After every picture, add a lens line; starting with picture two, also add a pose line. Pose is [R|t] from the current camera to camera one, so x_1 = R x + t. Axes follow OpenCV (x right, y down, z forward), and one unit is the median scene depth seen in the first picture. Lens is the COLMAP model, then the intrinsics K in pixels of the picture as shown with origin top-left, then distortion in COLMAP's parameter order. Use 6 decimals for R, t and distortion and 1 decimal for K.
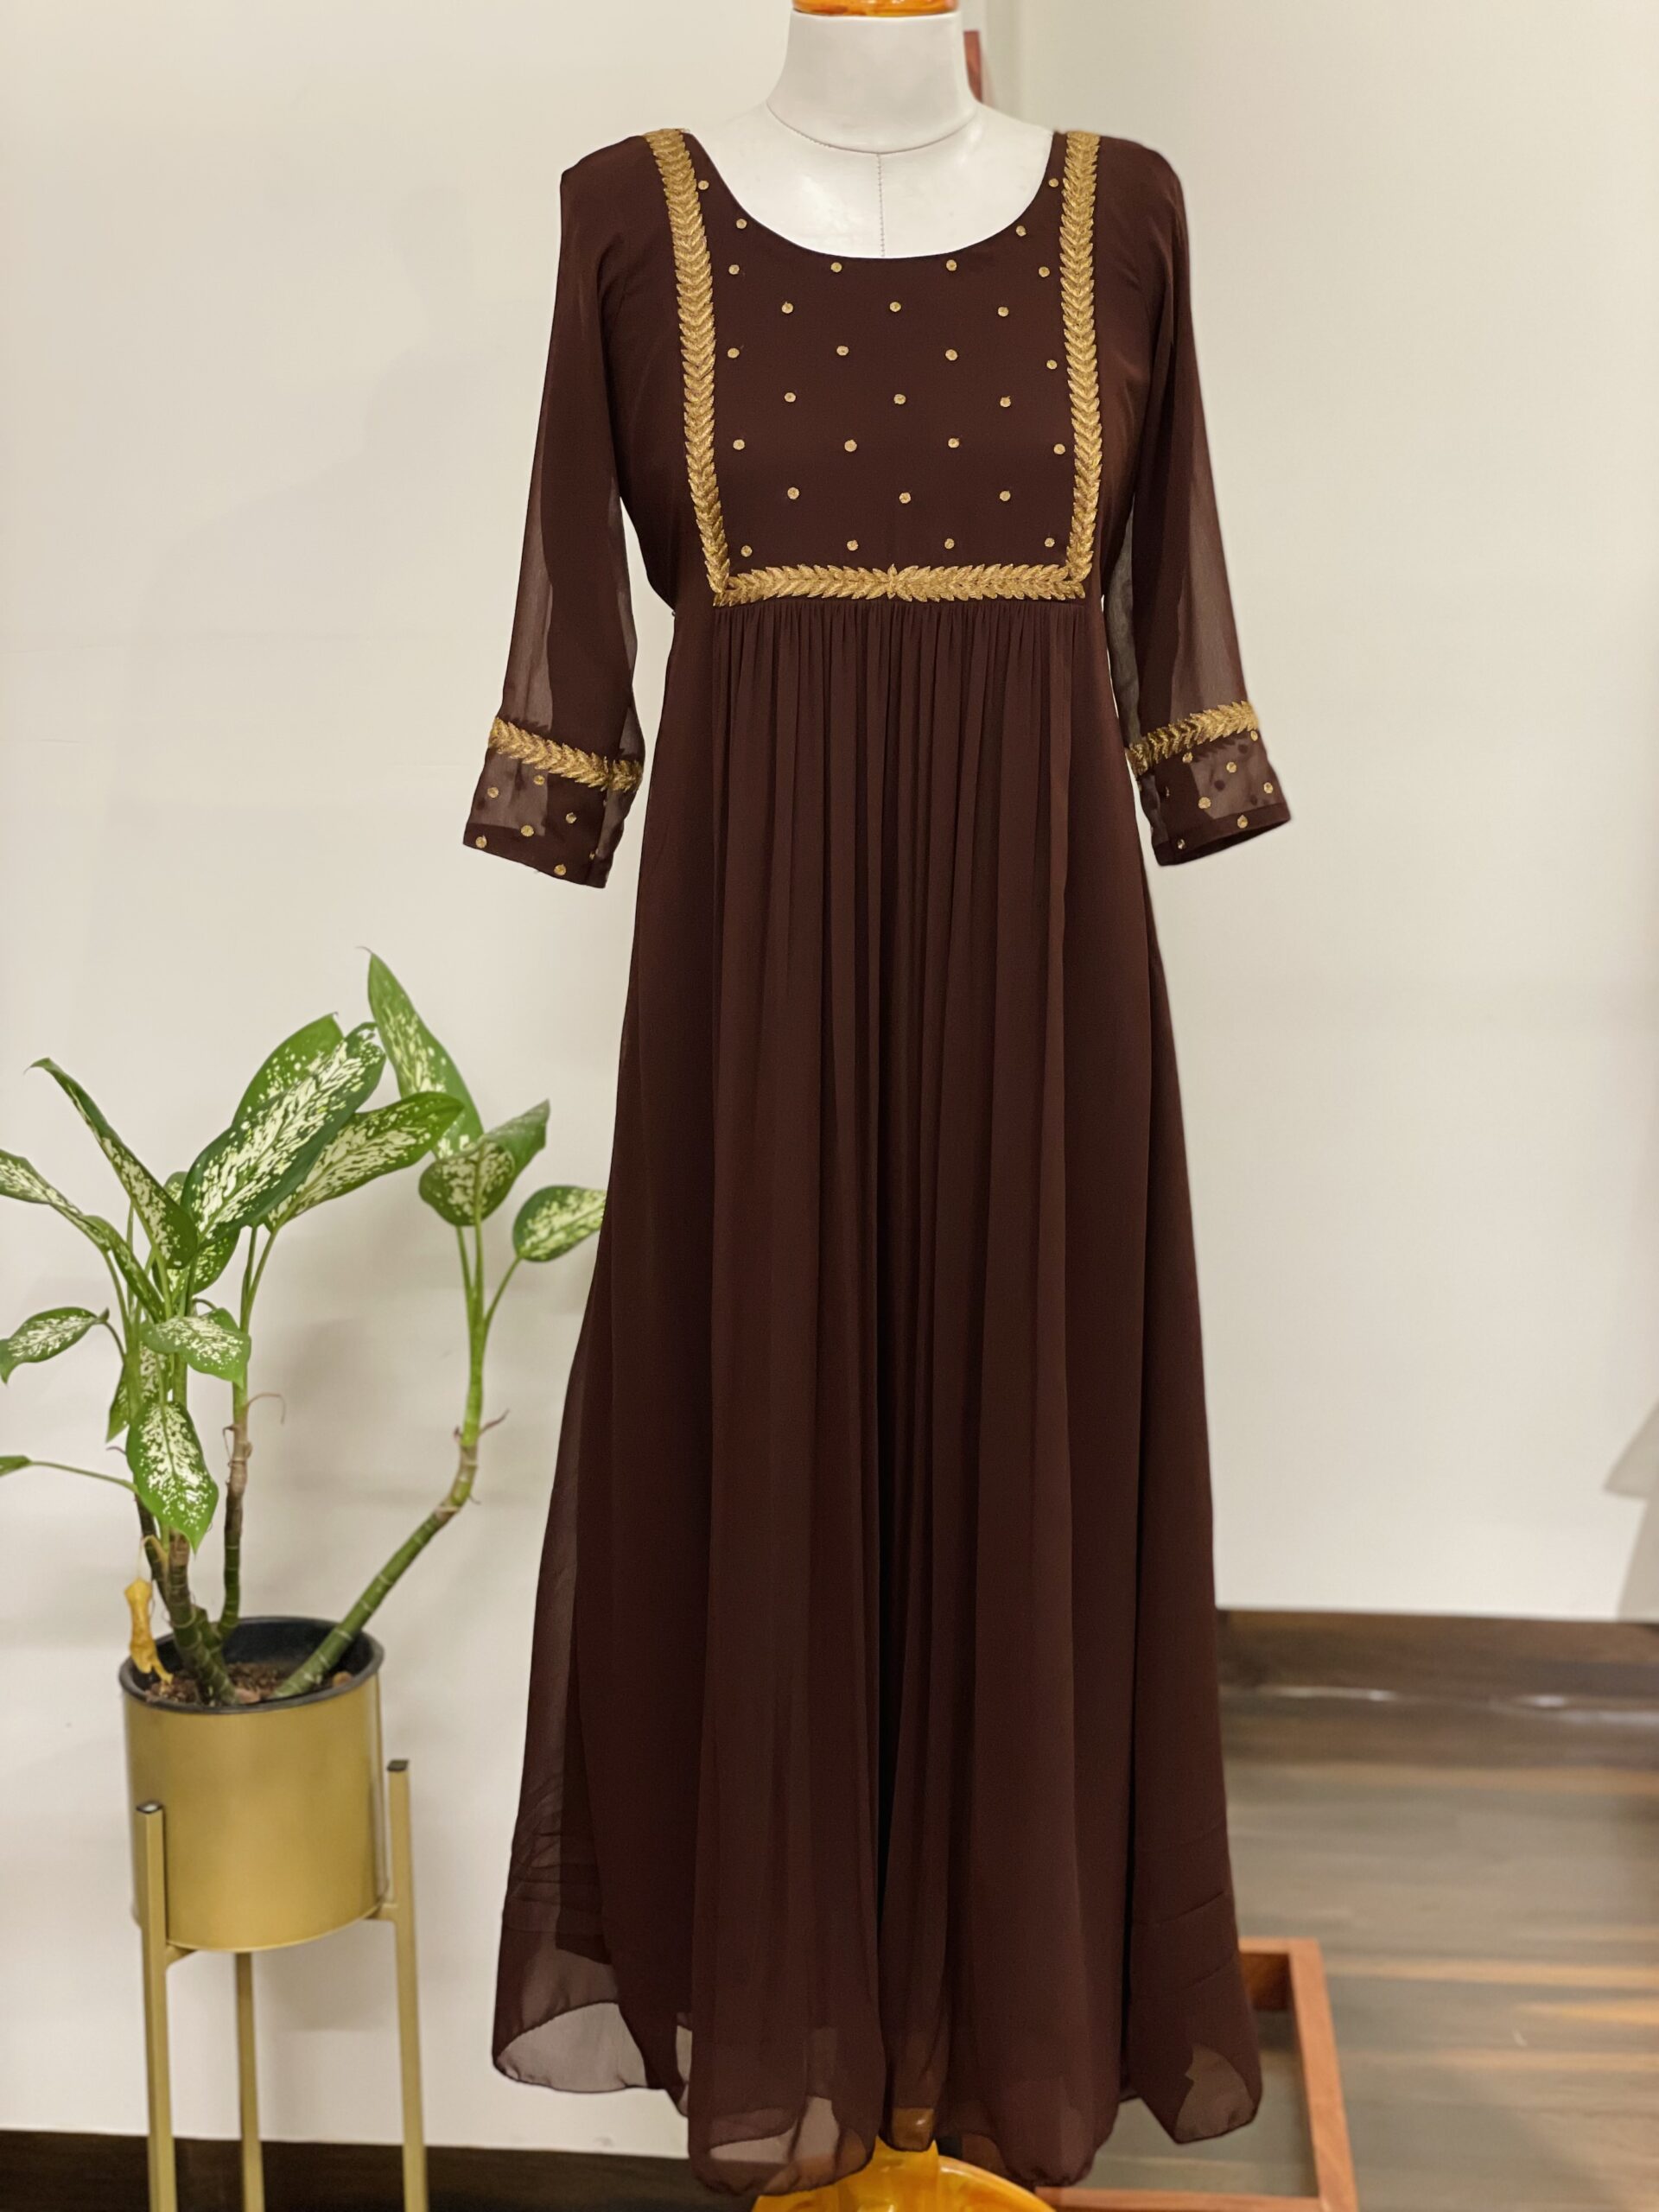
lens RADIAL K [[3294.4, 0, 829.5], [0, 3294.4, 1106.0], [0, 0, 1]] dist [0.073549, 0.165580]
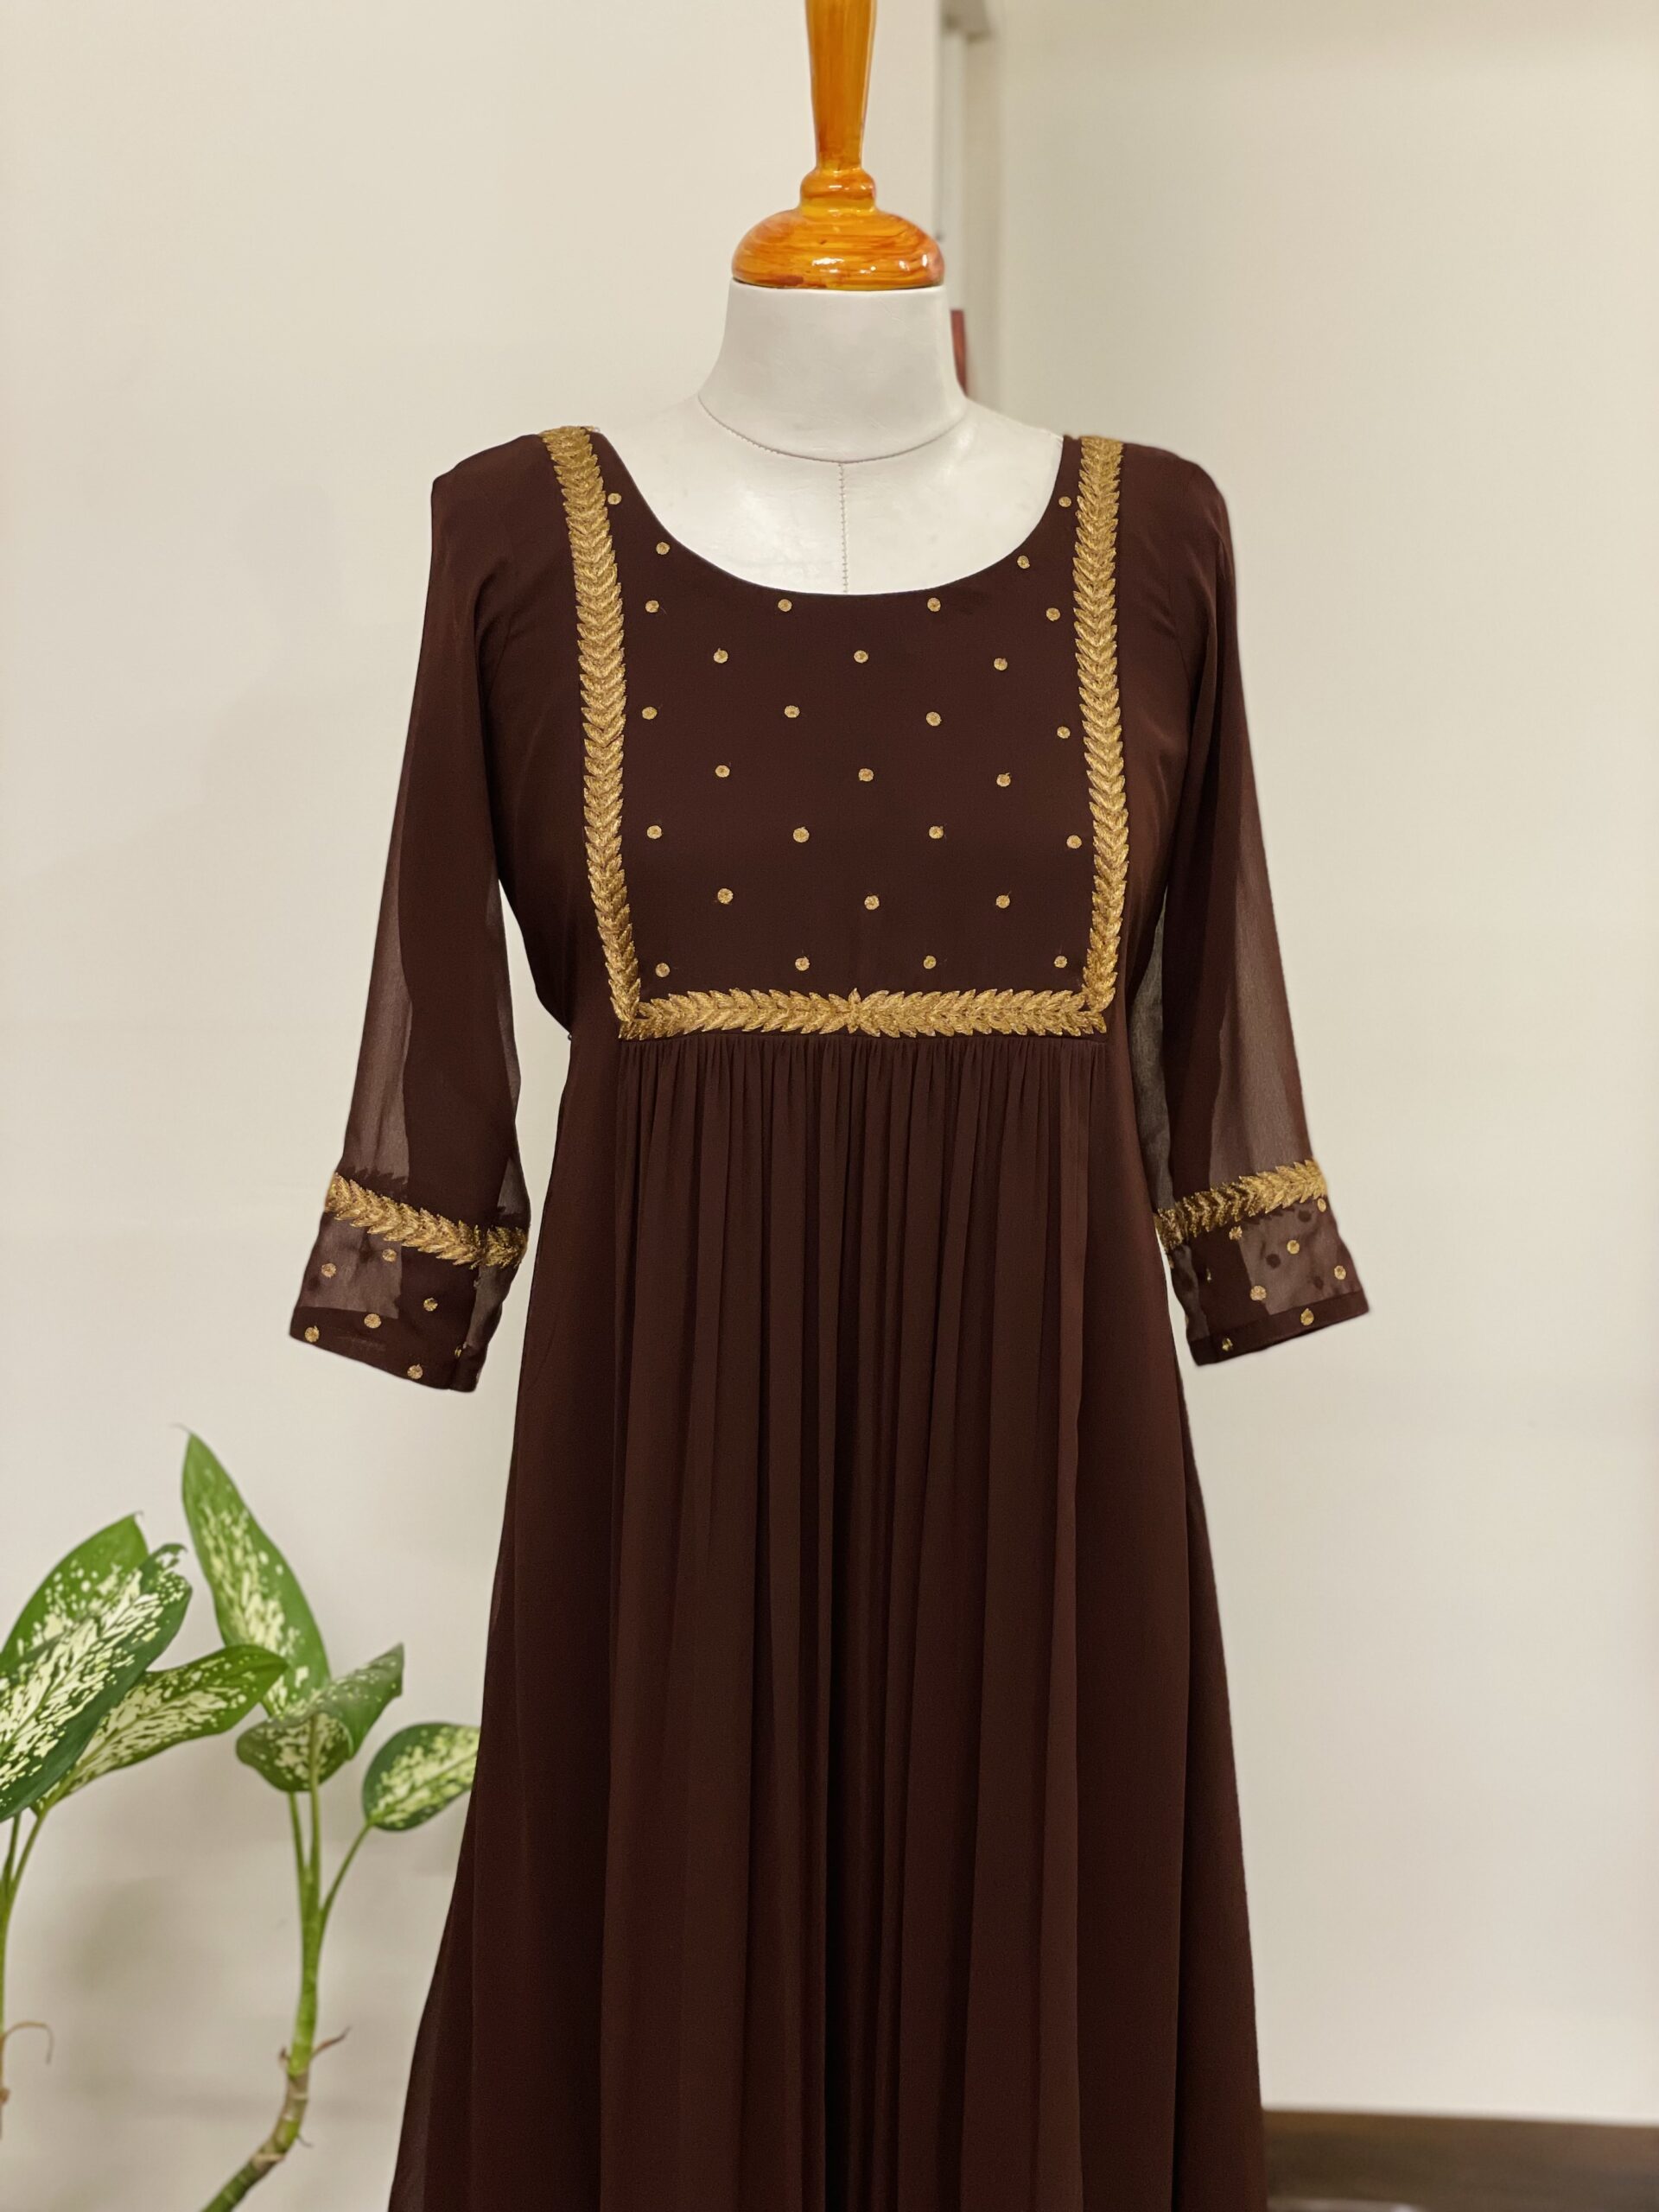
lens RADIAL K [[3294.4, 0, 829.5], [0, 3294.4, 1106.0], [0, 0, 1]] dist [0.073549, 0.165580]
pose [[0.999842, 0.010440, 0.014397, 0.002579], [-0.009249, 0.996717, -0.080435, -0.074383], [-0.015189, 0.080289, 0.996656, 0.240319]]
